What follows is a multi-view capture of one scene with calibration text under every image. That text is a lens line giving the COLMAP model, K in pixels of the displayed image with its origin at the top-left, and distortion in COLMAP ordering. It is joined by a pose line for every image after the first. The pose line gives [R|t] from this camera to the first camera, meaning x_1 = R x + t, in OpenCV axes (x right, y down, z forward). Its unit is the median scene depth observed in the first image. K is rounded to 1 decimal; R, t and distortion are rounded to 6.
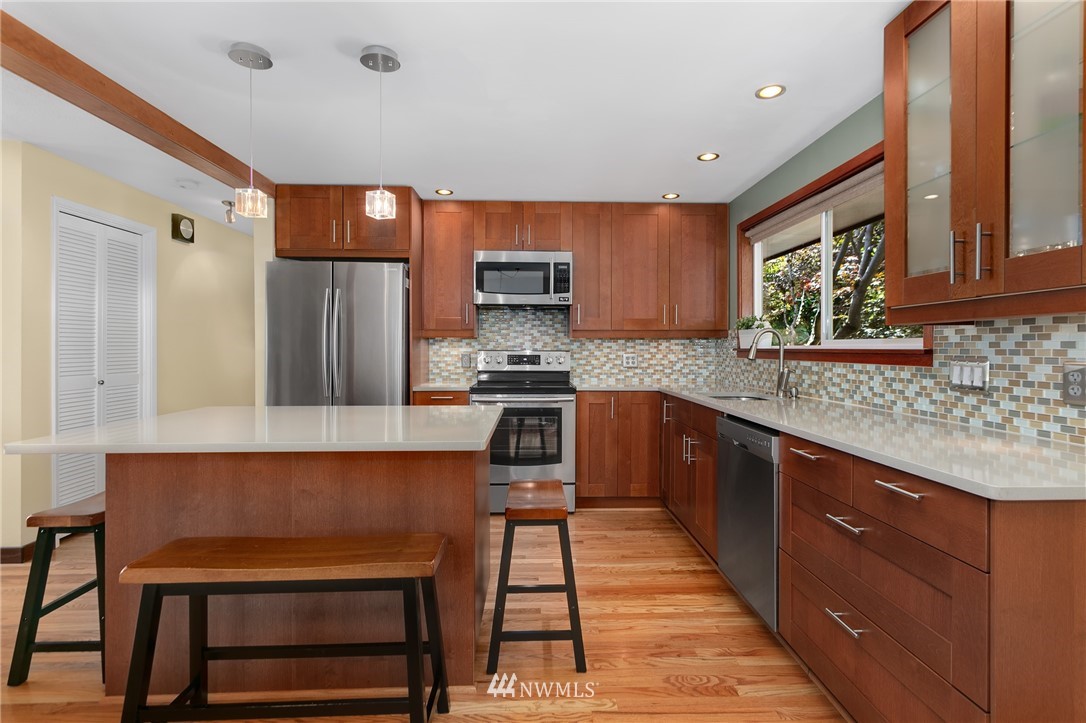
lens RADIAL K [[533.5, 0, 551.4], [0, 533.5, 346.0], [0, 0, 1]] dist [0.006305, 0.000625]
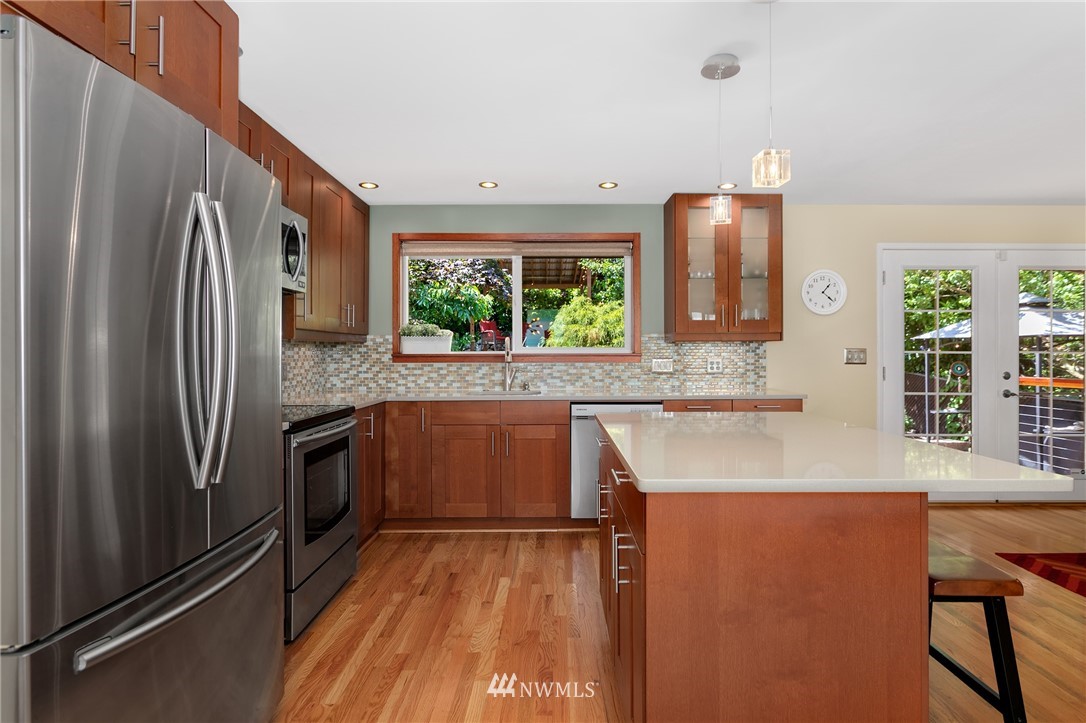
lens RADIAL K [[556.6, 0, 552.8], [0, 556.6, 344.6], [0, 0, 1]] dist [-0.005341, 0.000004]
pose [[0.034550, 0.014227, 0.999302, -0.709986], [-0.000718, 0.999899, -0.014211, 0.001765], [-0.999403, -0.000227, 0.034557, 0.663415]]
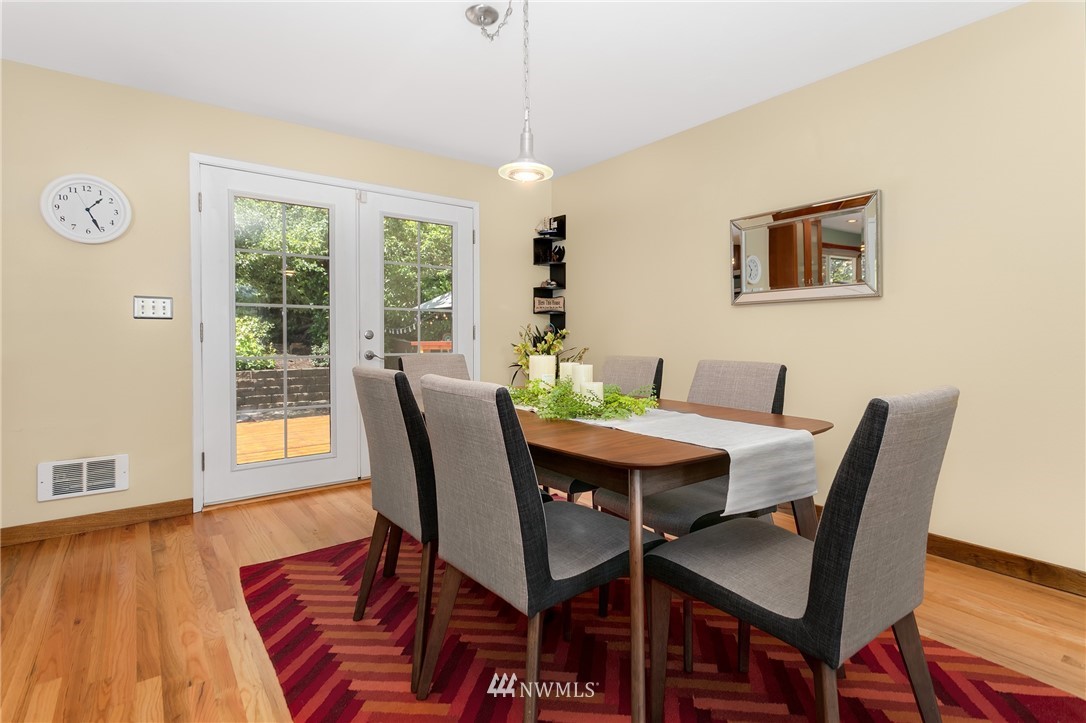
lens RADIAL K [[533.5, 0, 551.4], [0, 533.5, 346.0], [0, 0, 1]] dist [0.006305, 0.000625]
pose [[-0.584188, -0.013705, 0.811503, -0.526104], [0.002506, 0.999822, 0.018690, 0.048606], [-0.811615, 0.012952, -0.584050, 0.096916]]
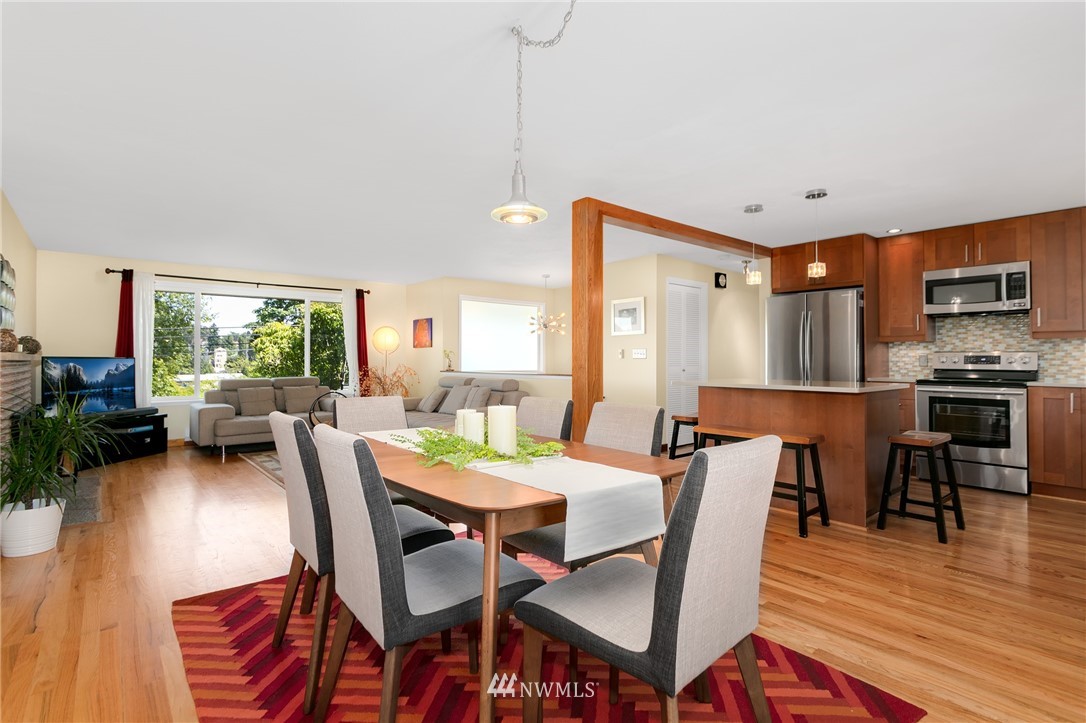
lens RADIAL K [[524.6, 0, 546.8], [0, 524.6, 354.2], [0, 0, 1]] dist [-0.000173, -0.000210]
pose [[0.611583, -0.007220, -0.791148, 0.291639], [0.001405, 0.999967, -0.008039, 0.023752], [0.791179, 0.003806, 0.611572, -0.458583]]
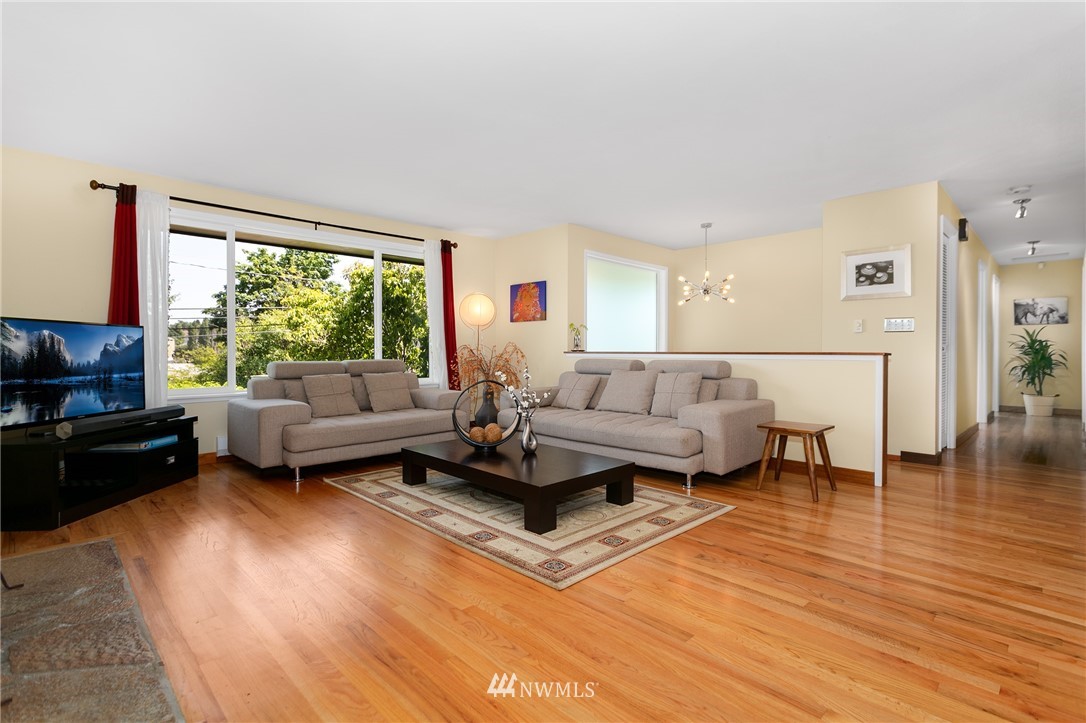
lens RADIAL K [[513.8, 0, 549.6], [0, 513.8, 349.8], [0, 0, 1]] dist [0.002769, -0.011158]
pose [[0.676634, 0.001840, -0.736317, -0.504723], [-0.000610, 0.999998, 0.001938, 0.062257], [0.736319, -0.000862, 0.676634, -0.567107]]
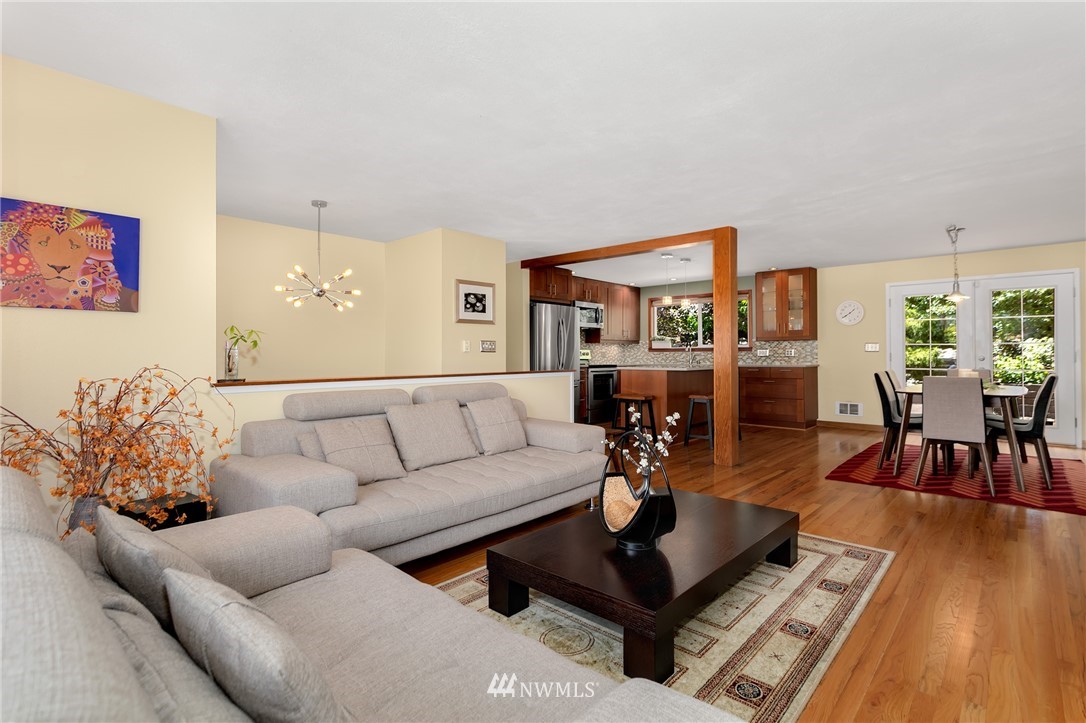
lens RADIAL K [[524.6, 0, 546.8], [0, 524.6, 354.2], [0, 0, 1]] dist [-0.000173, -0.000210]
pose [[0.699668, -0.001663, 0.714467, -1.738602], [0.002637, 0.999996, -0.000256, 0.031470], [-0.714464, 0.002063, 0.699670, -0.369502]]
